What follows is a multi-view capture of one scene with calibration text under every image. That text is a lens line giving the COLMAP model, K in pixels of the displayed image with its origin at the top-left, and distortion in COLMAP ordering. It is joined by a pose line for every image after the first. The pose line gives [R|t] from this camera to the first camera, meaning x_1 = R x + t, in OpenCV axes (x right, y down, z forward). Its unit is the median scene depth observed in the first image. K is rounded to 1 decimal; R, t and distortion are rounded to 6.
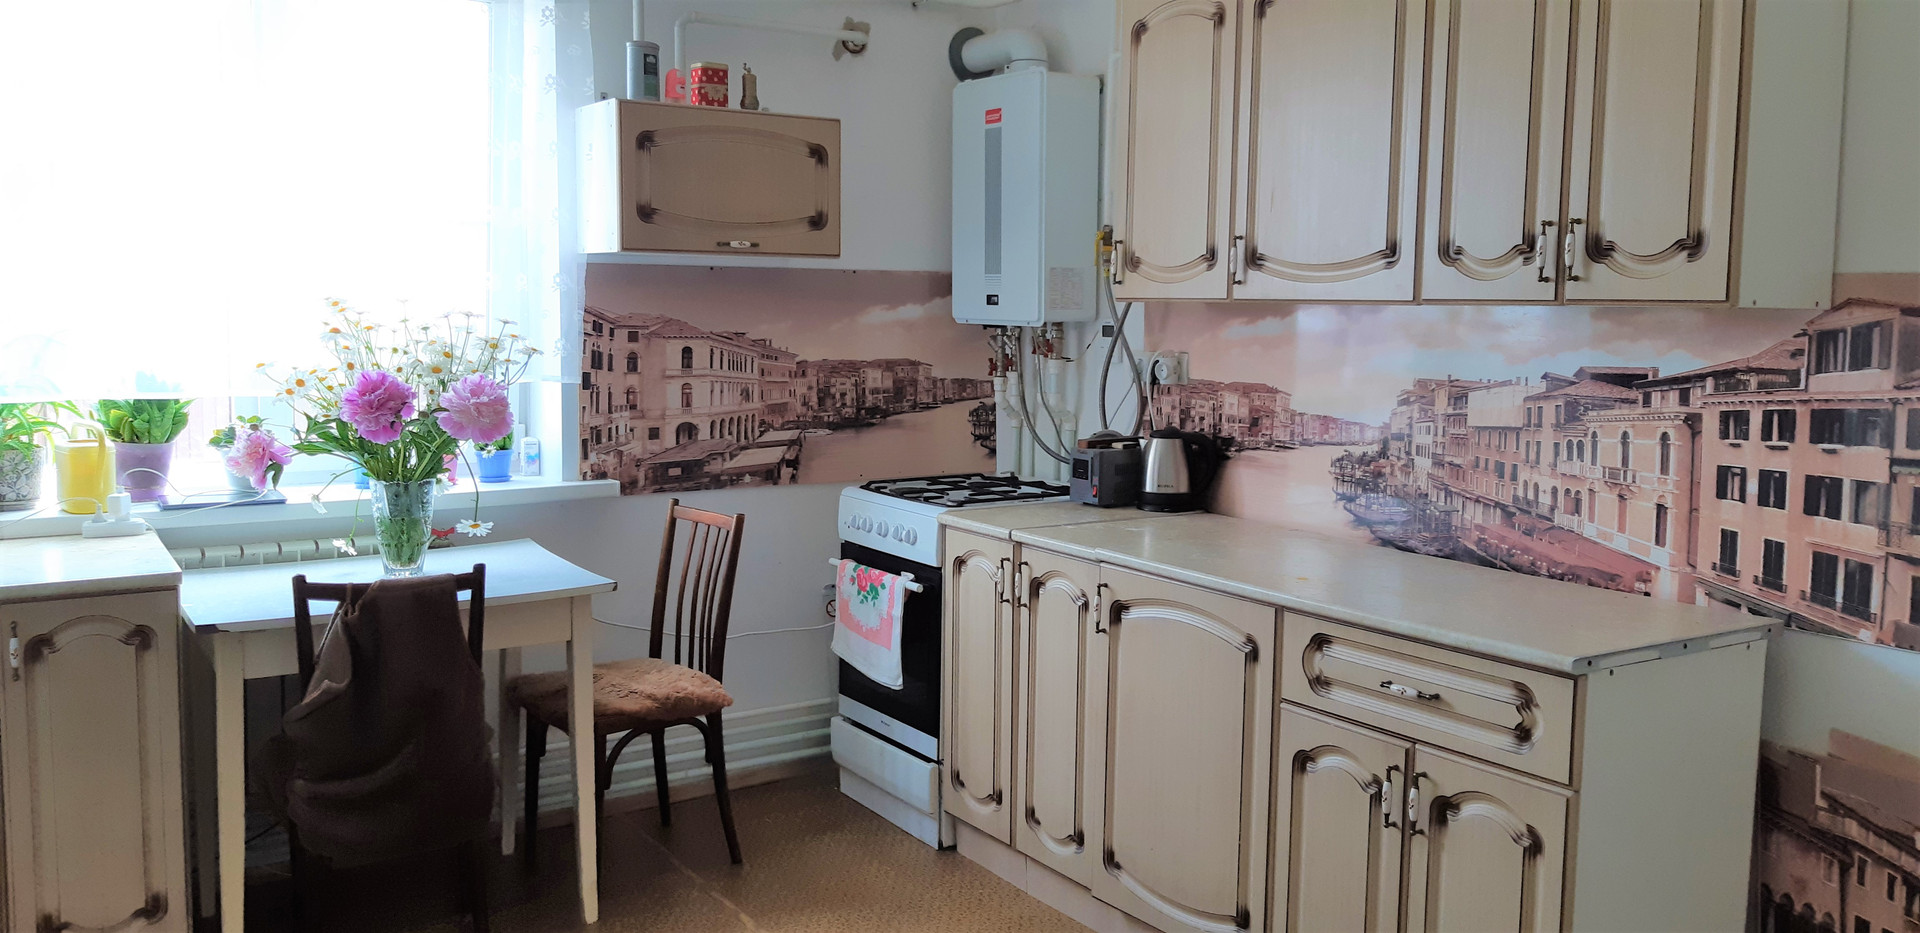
lens RADIAL K [[1452.5, 0, 956.2], [0, 1452.5, 476.8], [0, 0, 1]] dist [0.054539, -0.003189]
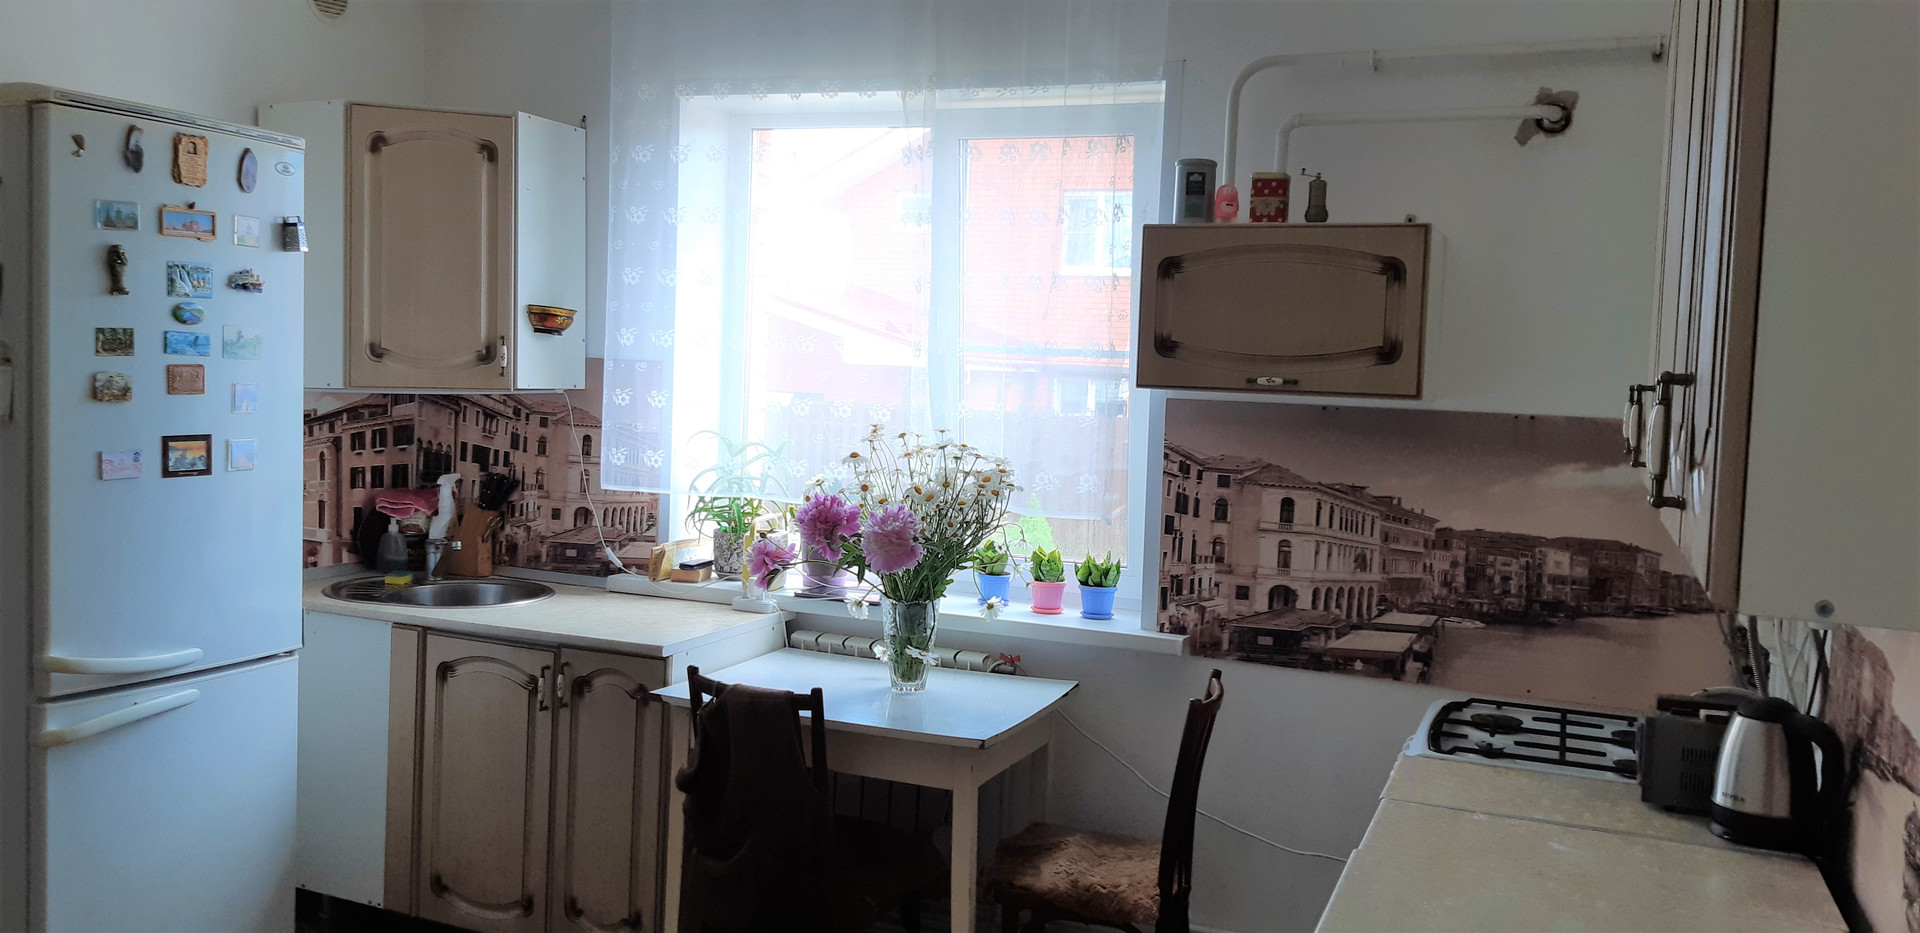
lens RADIAL K [[1452.5, 0, 958.3], [0, 1452.5, 451.0], [0, 0, 1]] dist [0.054539, -0.003189]
pose [[0.555886, 0.056910, -0.829308, 0.419580], [-0.138752, 0.990010, -0.025067, -0.068720], [0.819596, 0.129003, 0.558229, 0.362155]]
